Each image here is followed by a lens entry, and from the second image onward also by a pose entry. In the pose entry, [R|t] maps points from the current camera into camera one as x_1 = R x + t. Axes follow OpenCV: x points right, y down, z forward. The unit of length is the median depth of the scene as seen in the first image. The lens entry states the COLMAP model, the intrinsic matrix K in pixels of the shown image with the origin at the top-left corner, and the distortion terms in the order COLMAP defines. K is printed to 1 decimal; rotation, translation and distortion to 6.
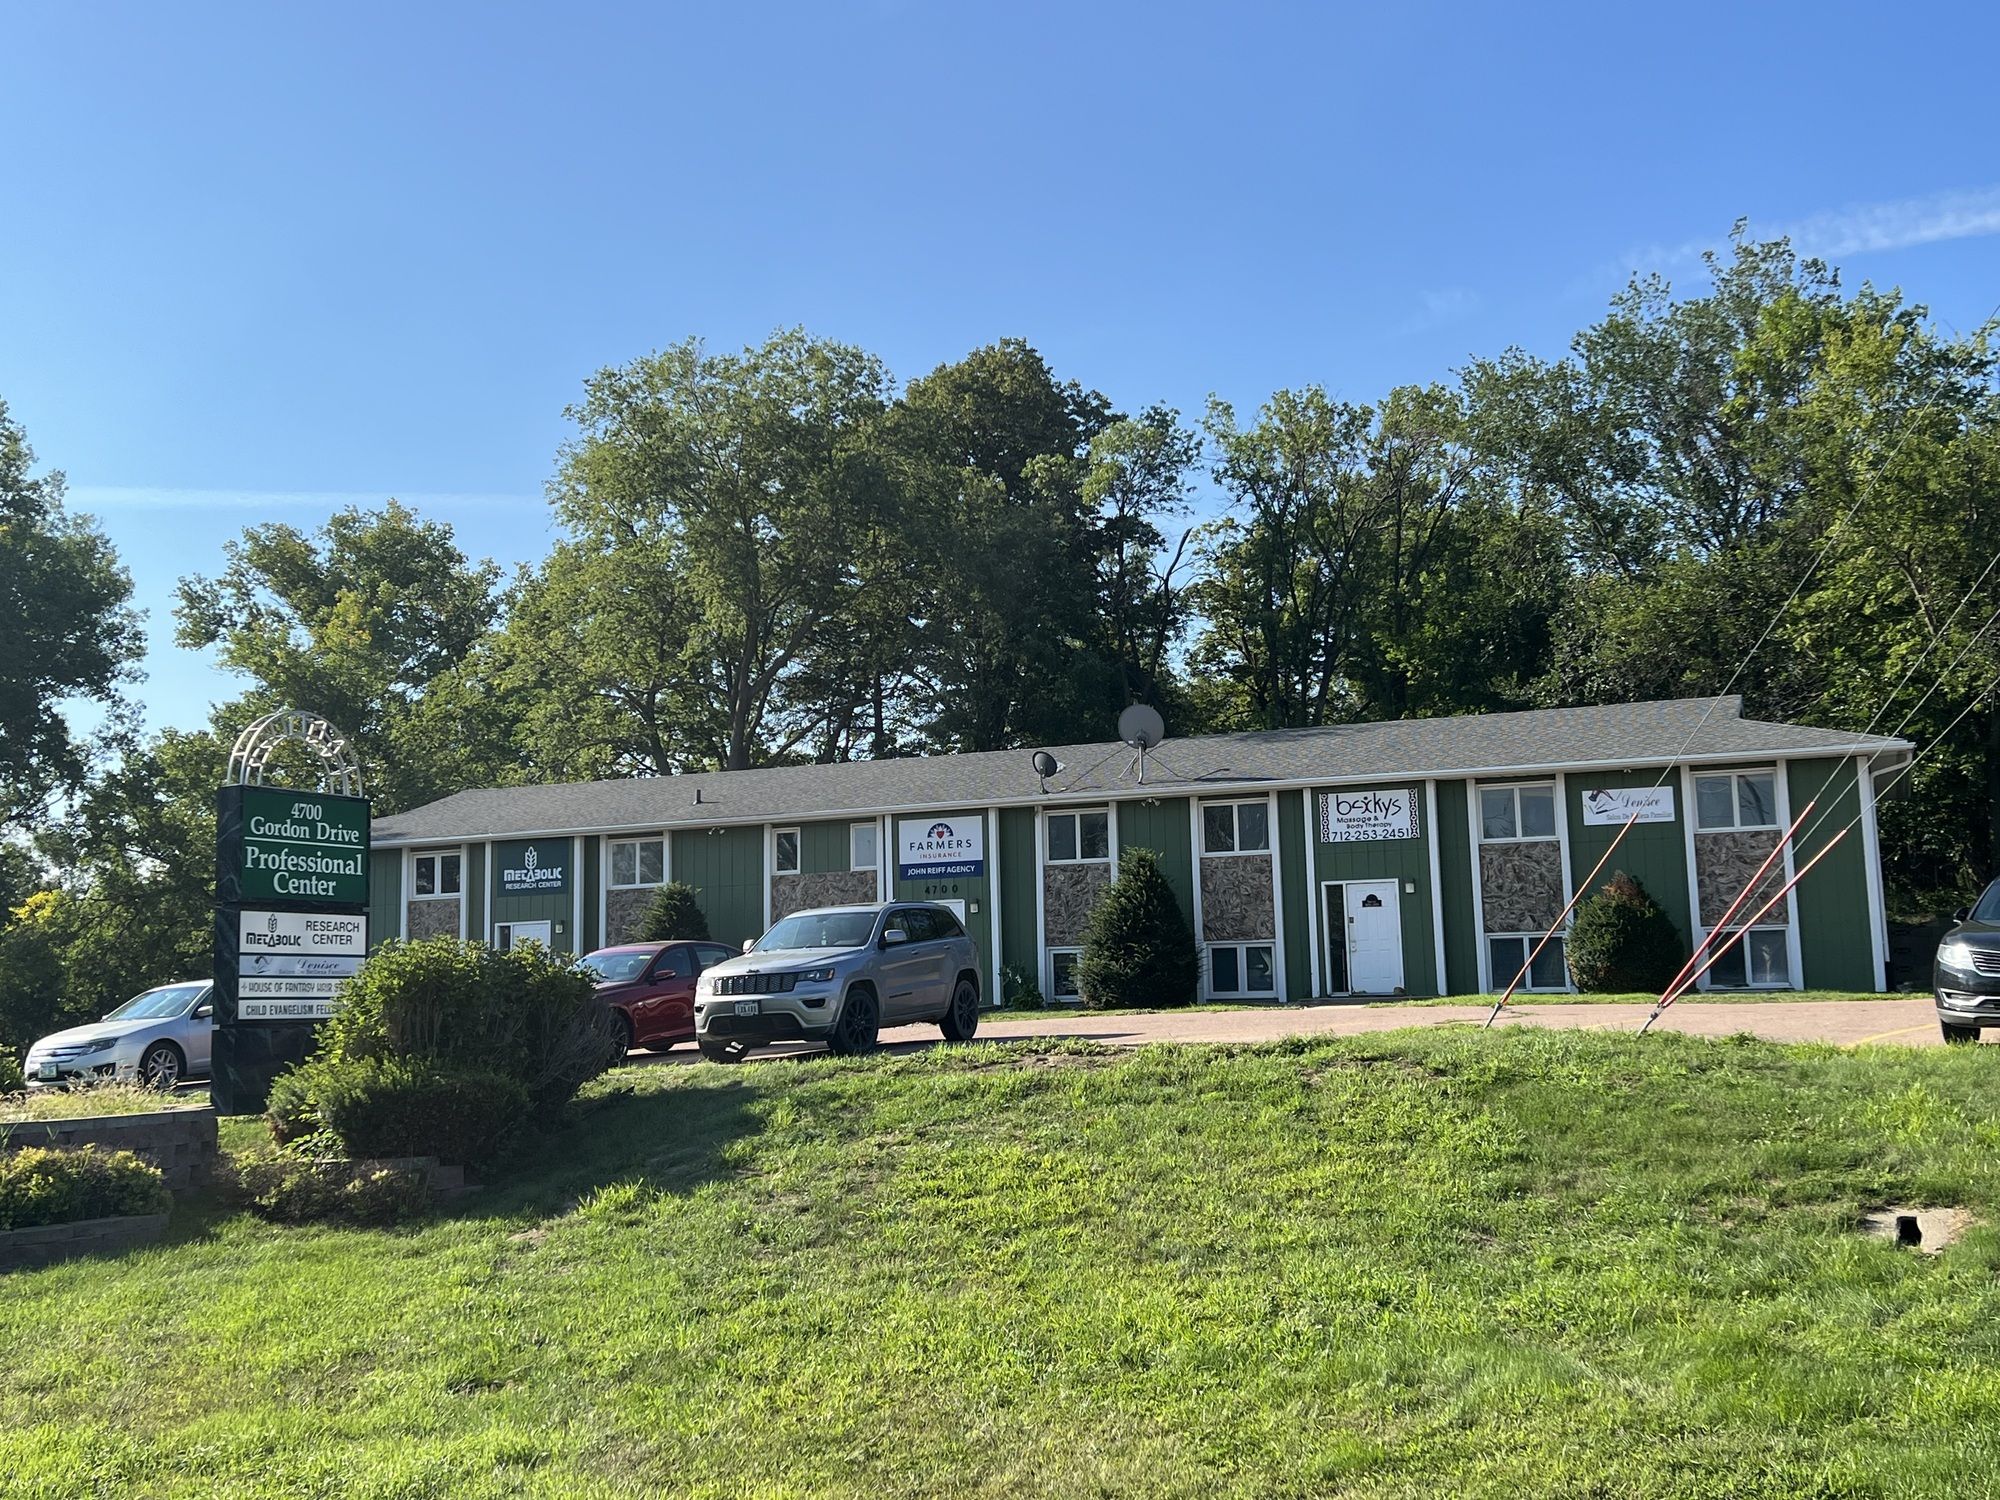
lens RADIAL K [[2028.4, 0, 1000.0], [0, 2028.4, 750.0], [0, 0, 1]] dist [0.008221, -0.003859]
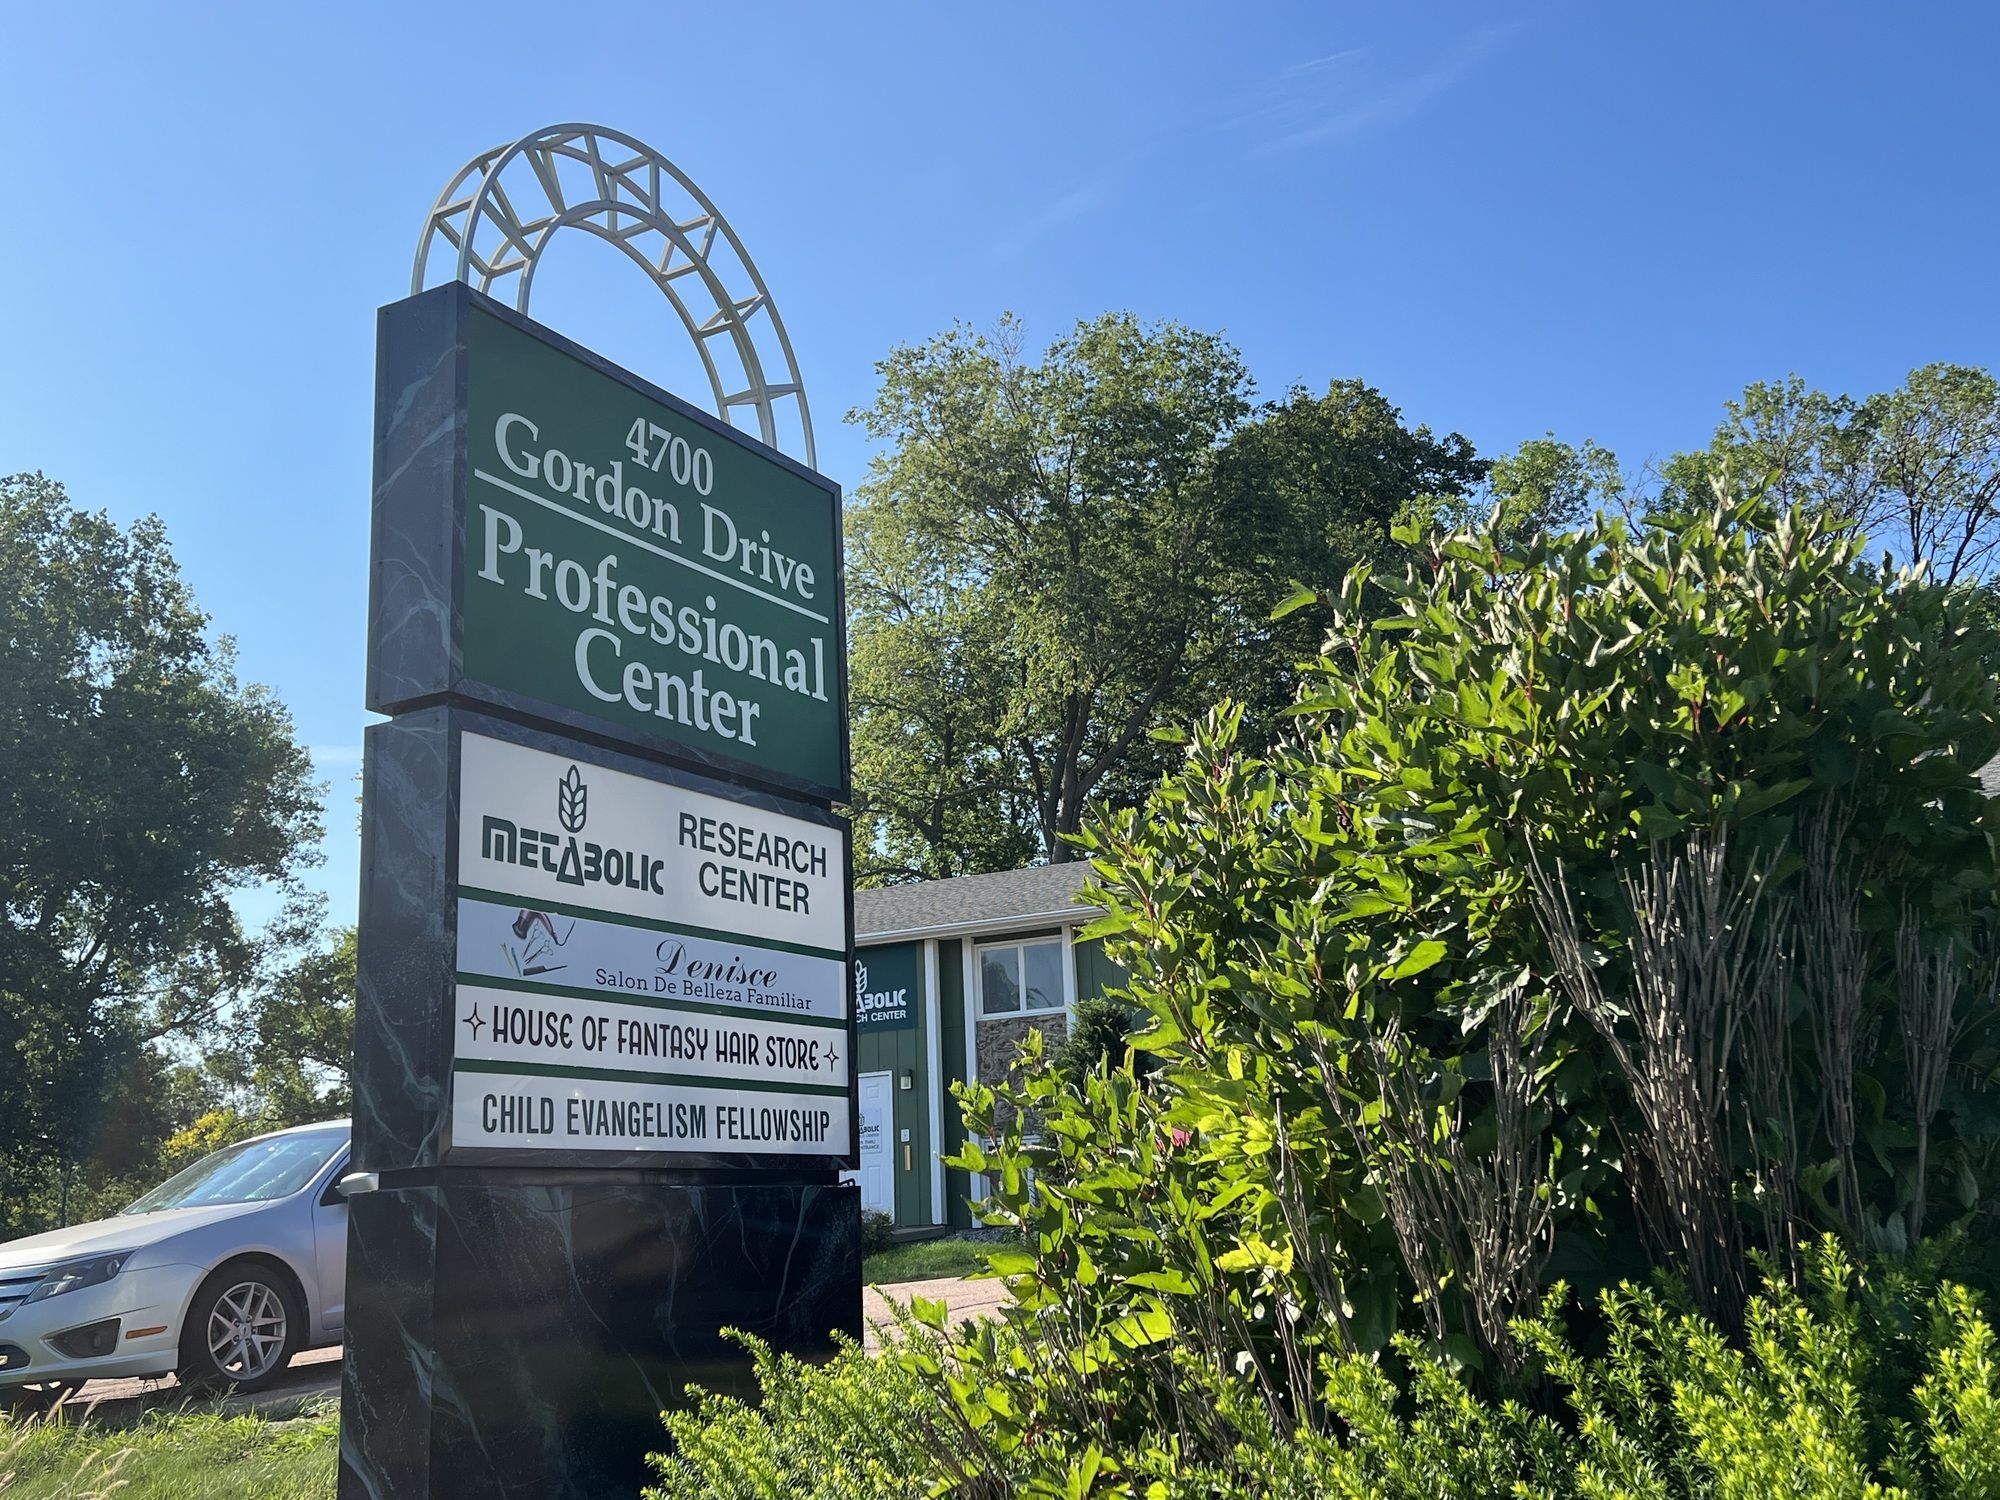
lens RADIAL K [[2004.1, 0, 1000.0], [0, 2004.1, 750.0], [0, 0, 1]] dist [0.165498, -0.383313]
pose [[0.996057, -0.038299, -0.080017, -0.264136], [0.029654, 0.993864, -0.106561, 0.104081], [0.083608, 0.103768, 0.991081, 0.695293]]
